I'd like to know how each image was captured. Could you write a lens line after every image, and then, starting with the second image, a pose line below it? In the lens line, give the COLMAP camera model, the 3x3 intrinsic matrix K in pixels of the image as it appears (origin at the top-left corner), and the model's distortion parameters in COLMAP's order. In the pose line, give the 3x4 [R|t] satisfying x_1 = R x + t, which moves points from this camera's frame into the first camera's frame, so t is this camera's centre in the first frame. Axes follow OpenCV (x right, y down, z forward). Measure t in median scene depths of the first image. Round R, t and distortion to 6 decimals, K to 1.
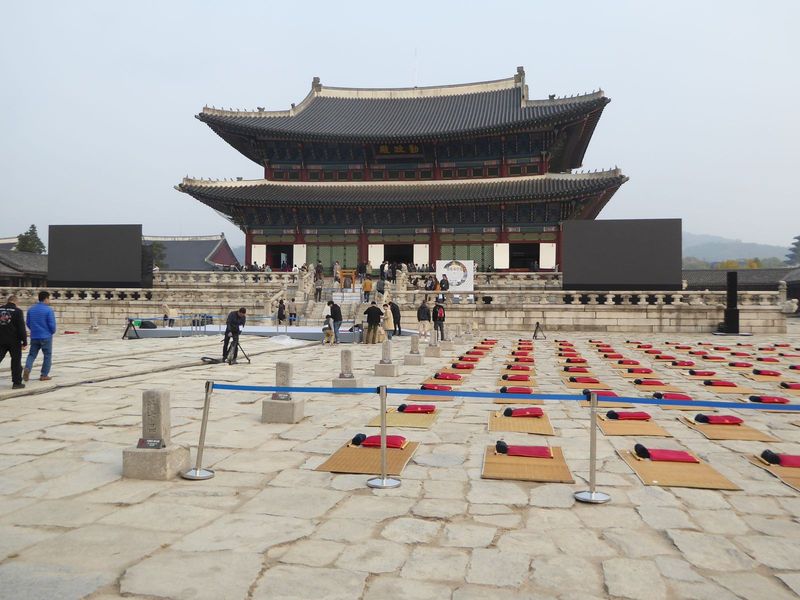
lens RADIAL K [[741.0, 0, 400.0], [0, 741.0, 300.0], [0, 0, 1]] dist [0.000954, 0.000164]
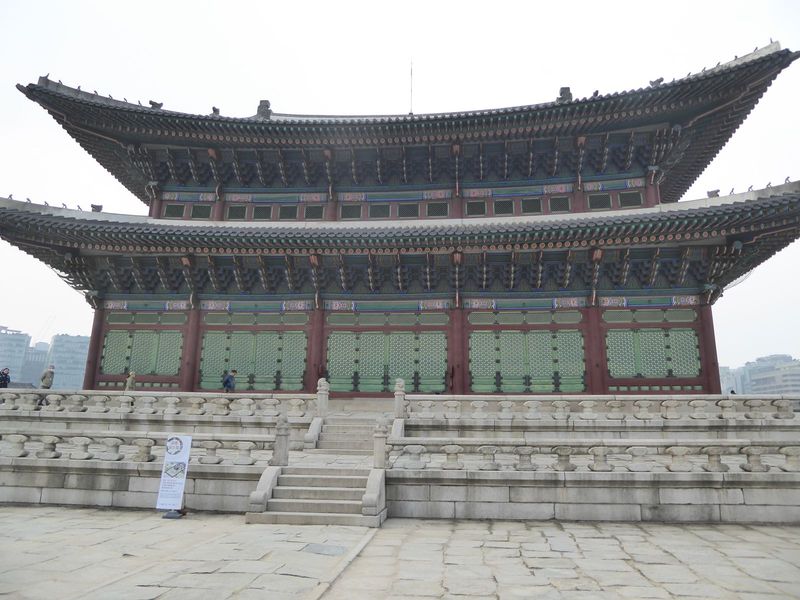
lens RADIAL K [[561.8, 0, 400.0], [0, 561.8, 300.0], [0, 0, 1]] dist [-0.035547, 0.012492]
pose [[0.998397, 0.021566, 0.052327, -0.013228], [-0.008965, 0.973146, -0.230013, -0.006234], [-0.055882, 0.229176, 0.971780, 0.609875]]
